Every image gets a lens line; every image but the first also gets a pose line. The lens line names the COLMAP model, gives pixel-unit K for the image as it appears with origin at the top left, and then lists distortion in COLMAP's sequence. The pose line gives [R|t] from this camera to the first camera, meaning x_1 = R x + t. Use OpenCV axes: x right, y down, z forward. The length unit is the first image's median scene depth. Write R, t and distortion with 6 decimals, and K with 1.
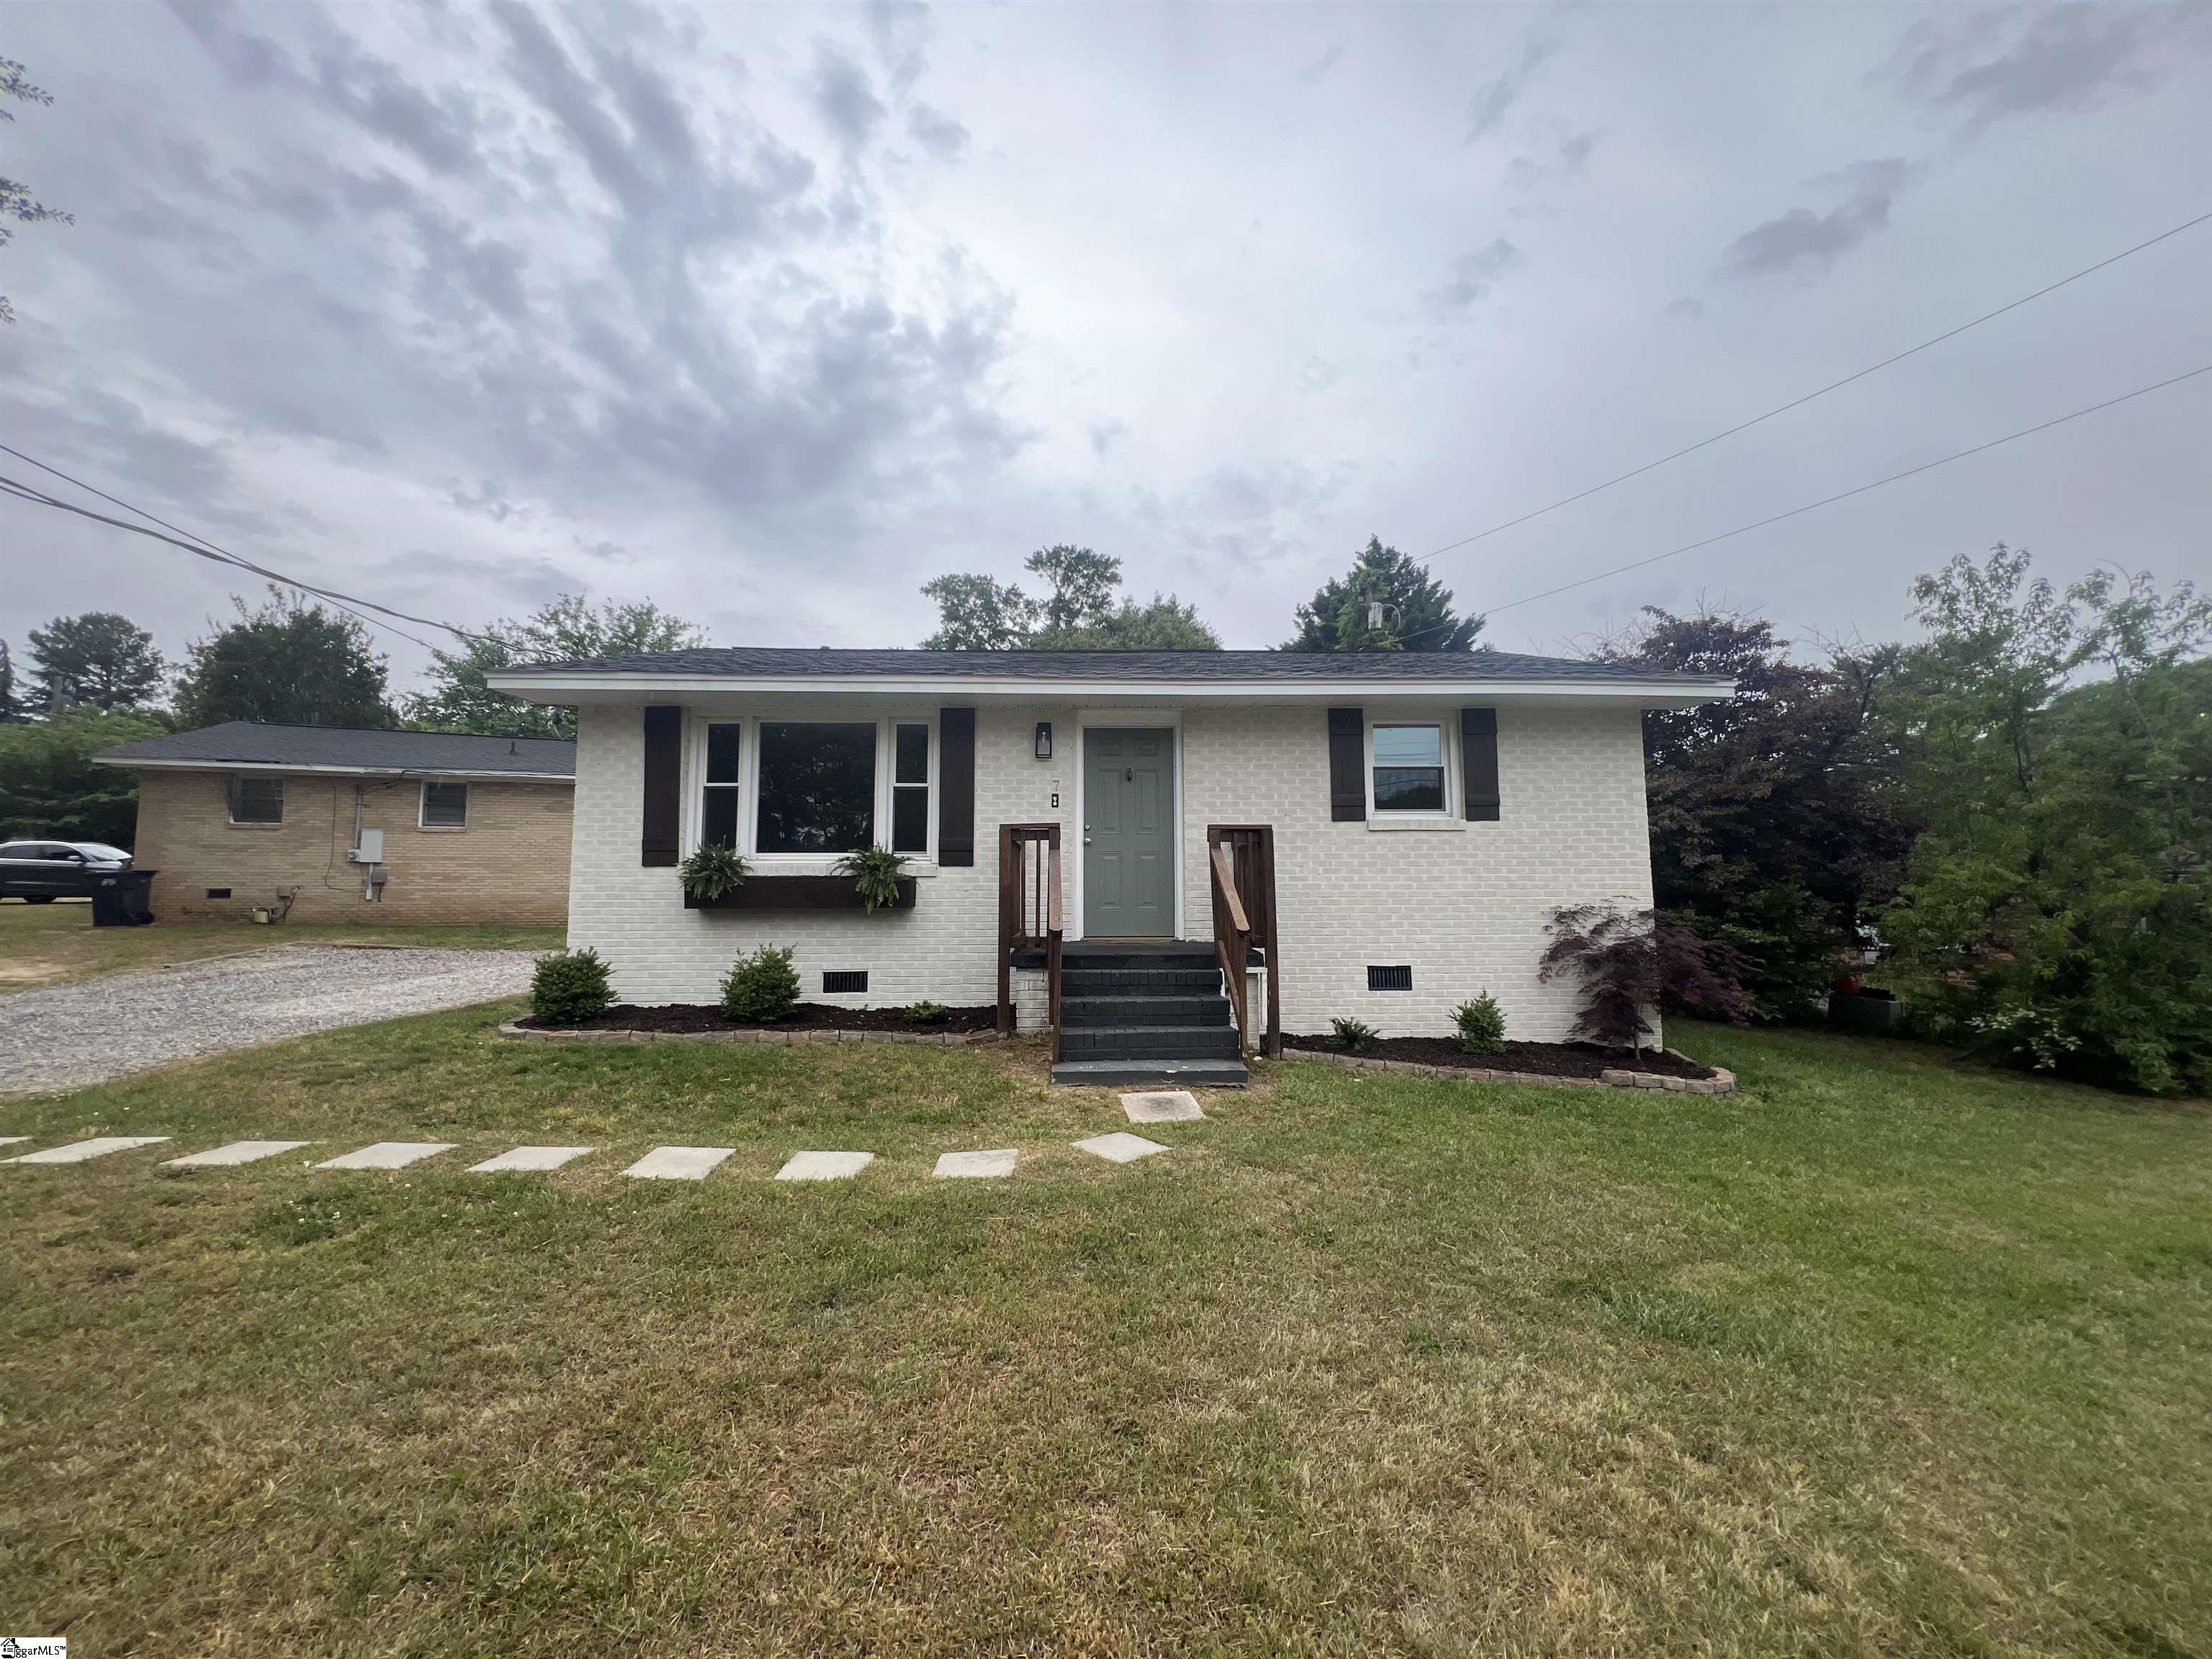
lens RADIAL K [[889.9, 0, 1106.0], [0, 889.9, 829.5], [0, 0, 1]] dist [0.000337, 0.000050]
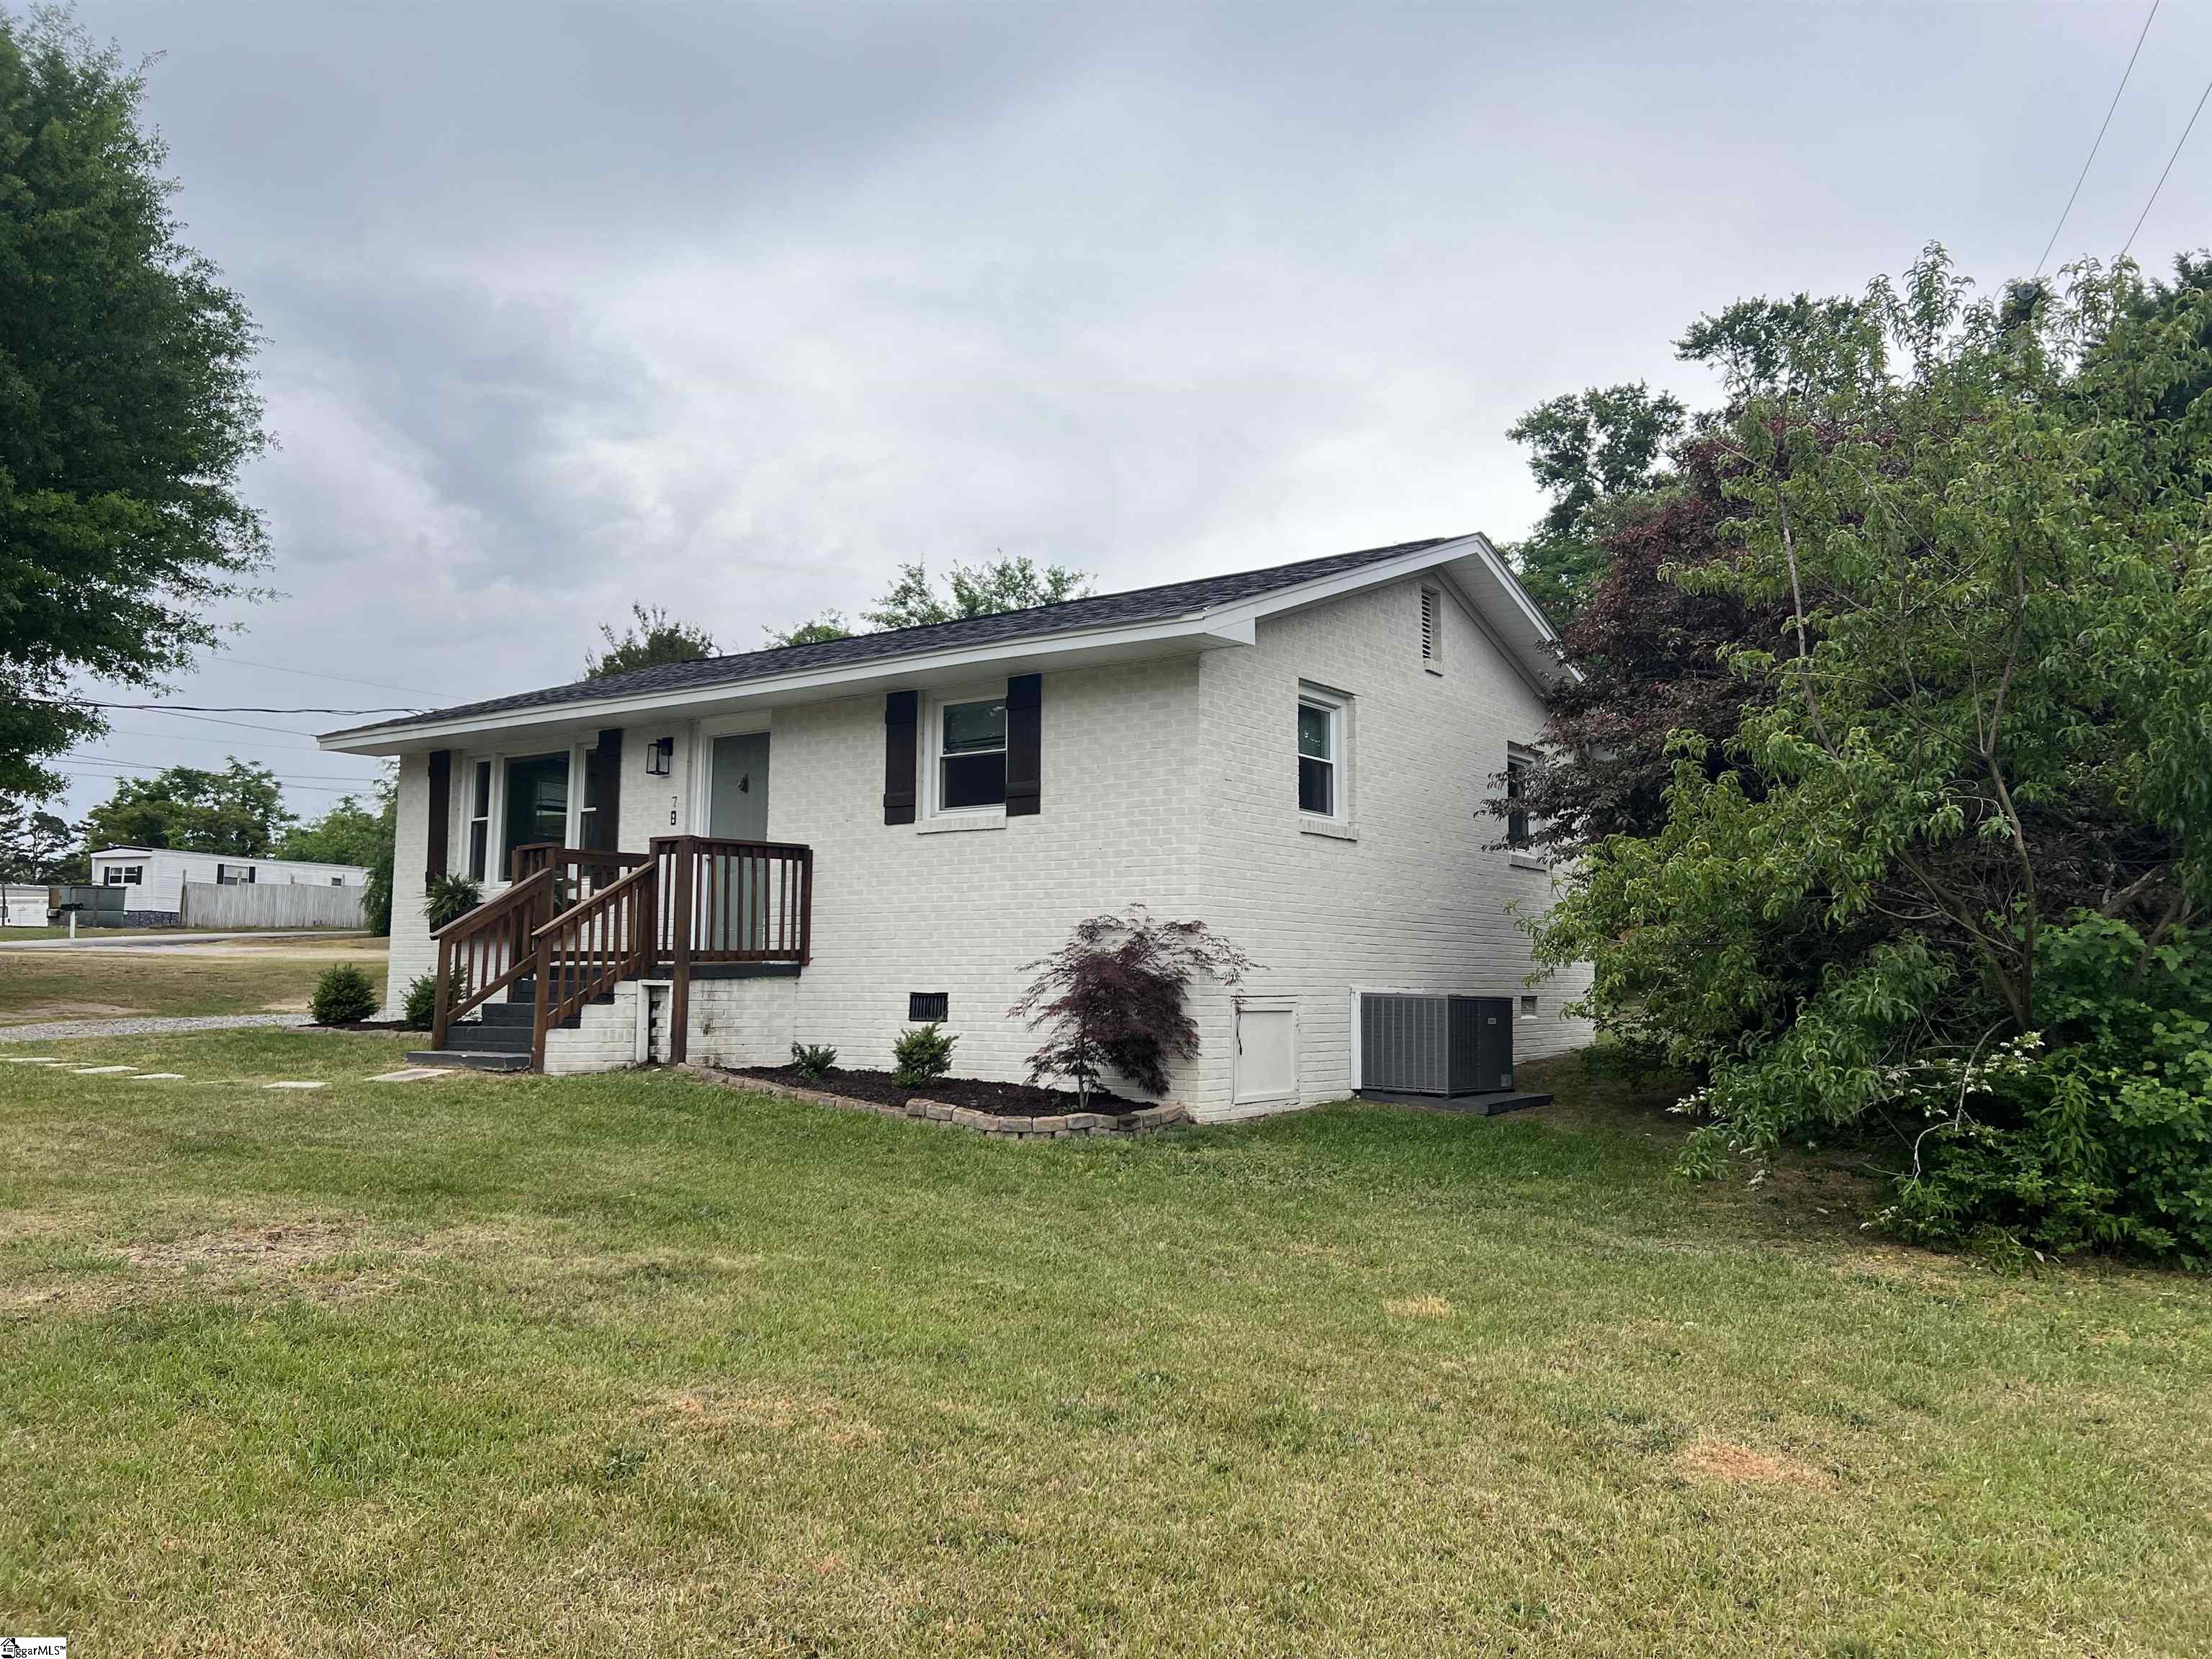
lens RADIAL K [[1688.7, 0, 1106.0], [0, 1688.7, 829.5], [0, 0, 1]] dist [0.057661, -0.061860]
pose [[0.785044, -0.046374, -0.617702, 1.423803], [0.036353, 0.998924, -0.028792, 0.049847], [0.618373, 0.000148, 0.785885, -0.157427]]
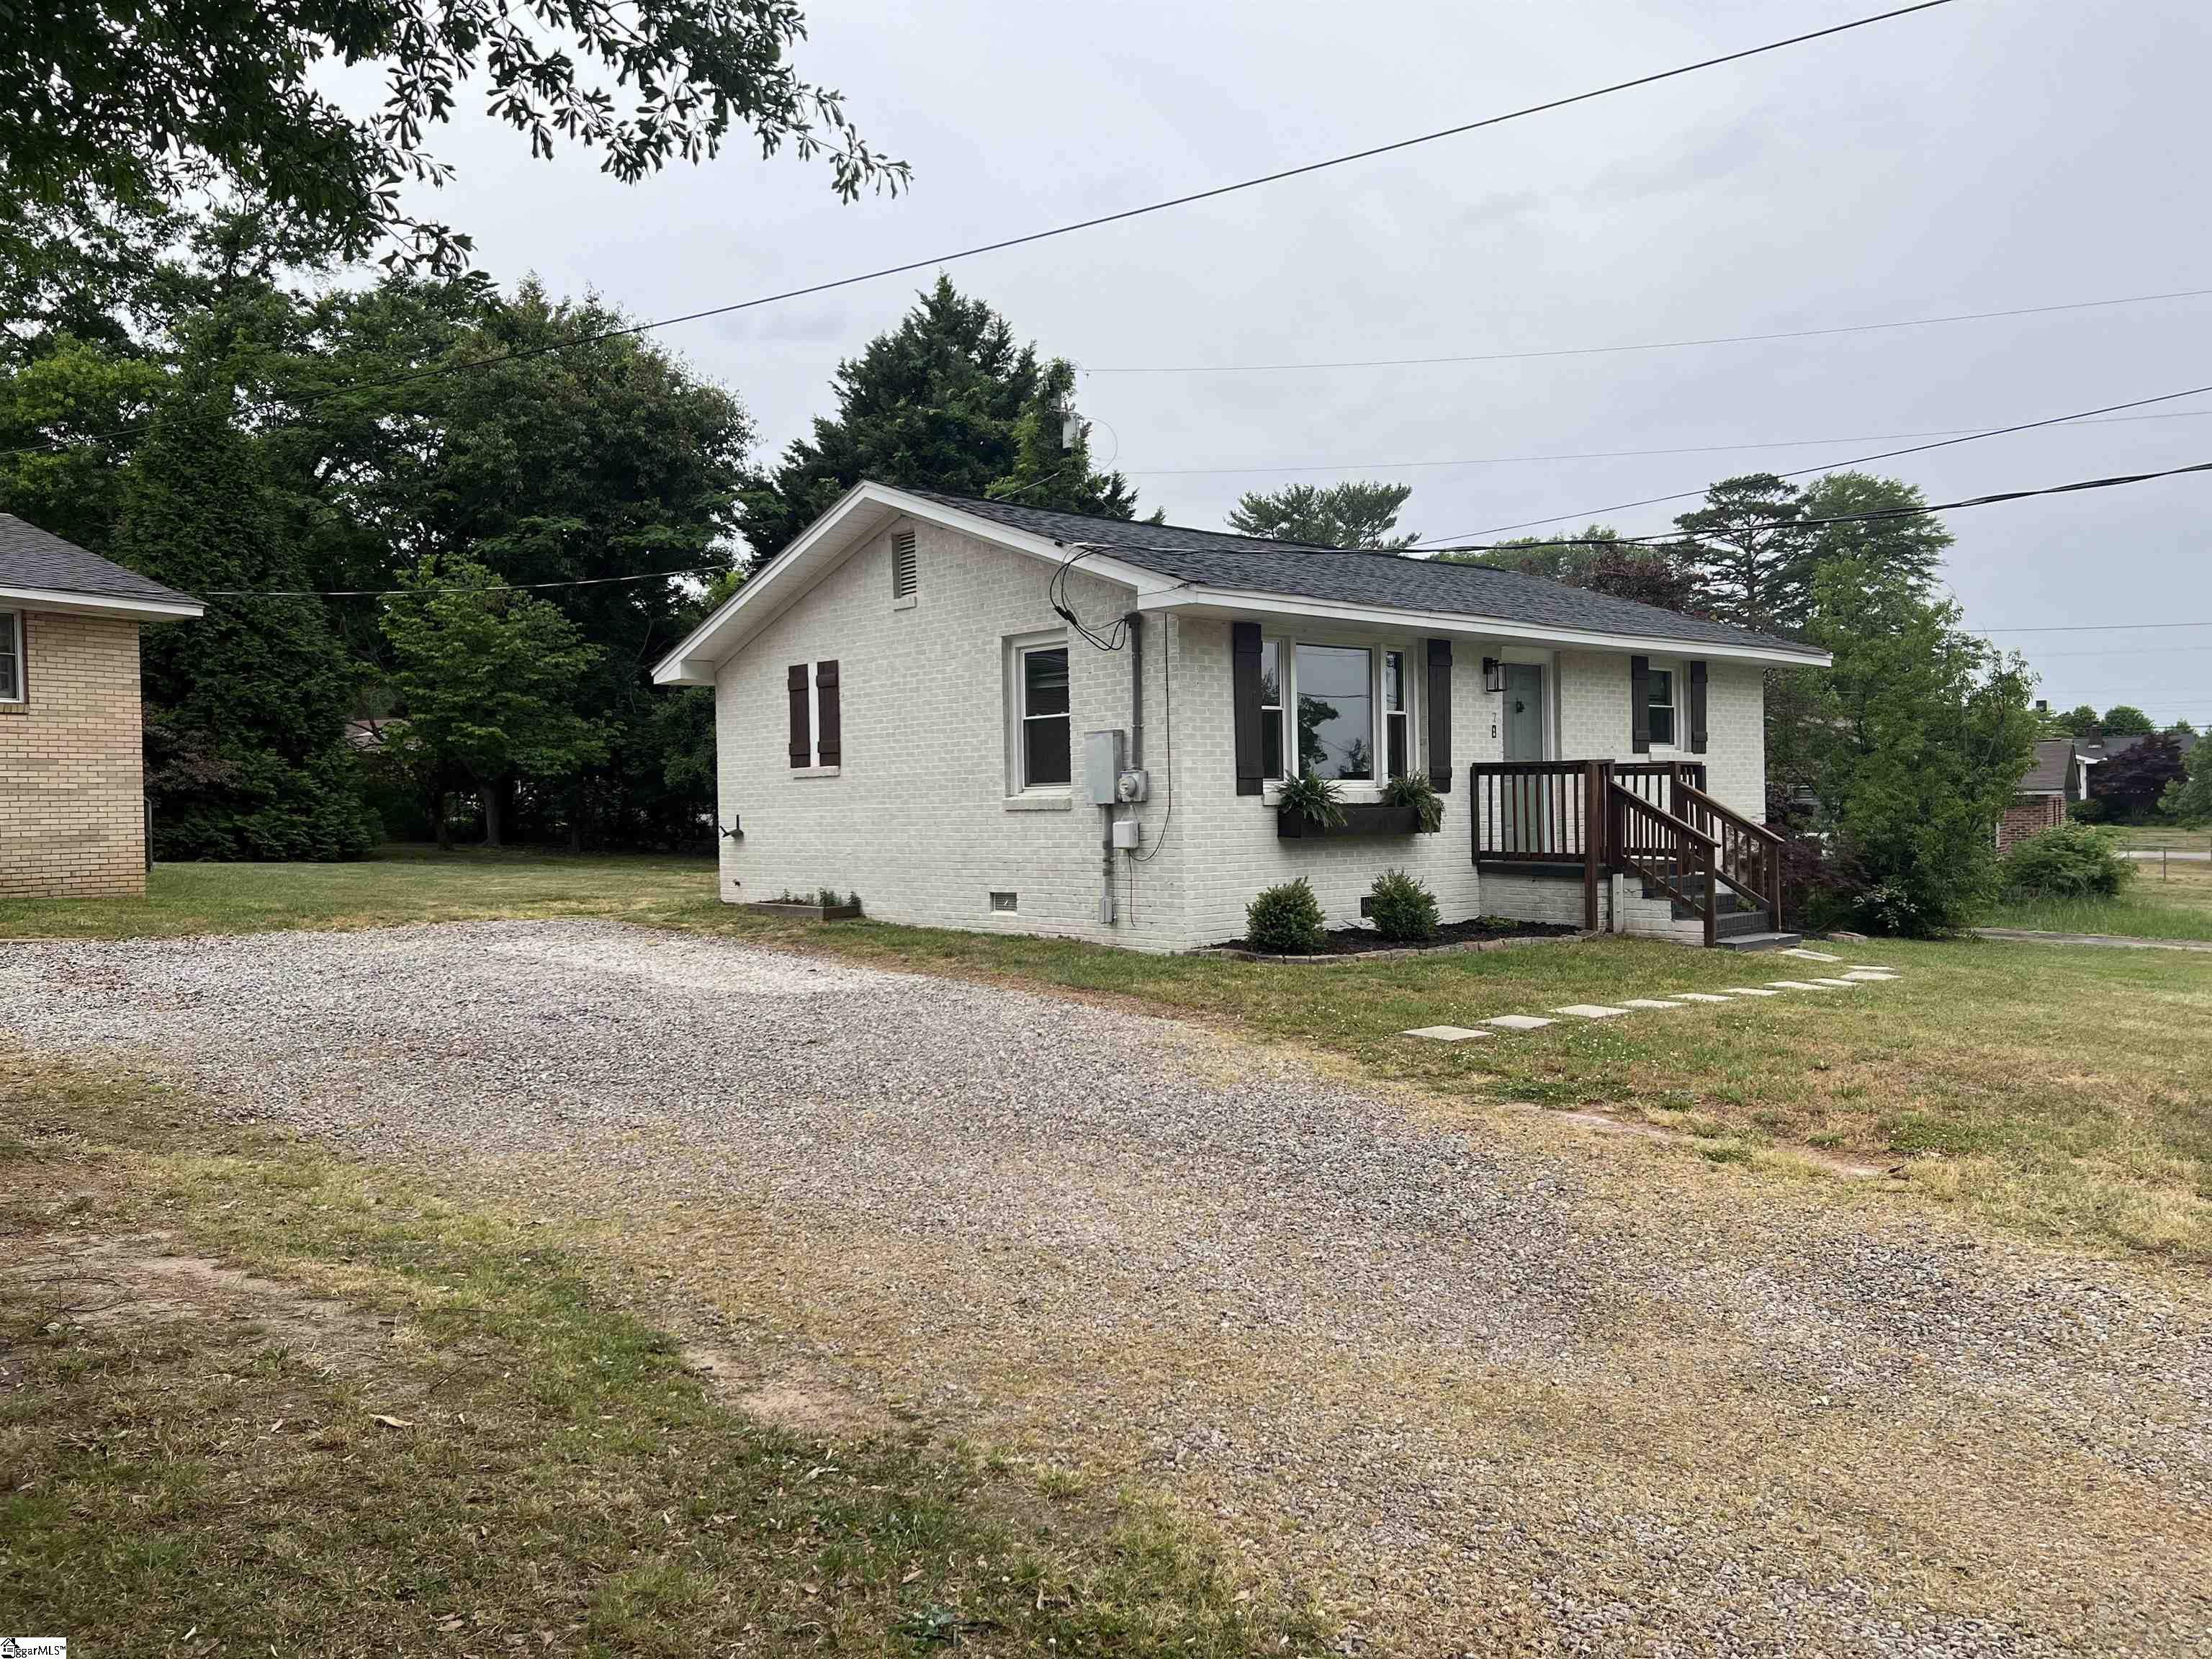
lens RADIAL K [[1688.7, 0, 1106.0], [0, 1688.7, 829.5], [0, 0, 1]] dist [0.057661, -0.061860]
pose [[0.757413, -0.017537, 0.652701, -1.677376], [-0.037459, 0.996826, 0.070250, -0.039046], [-0.651861, -0.077658, 0.754352, -0.245149]]
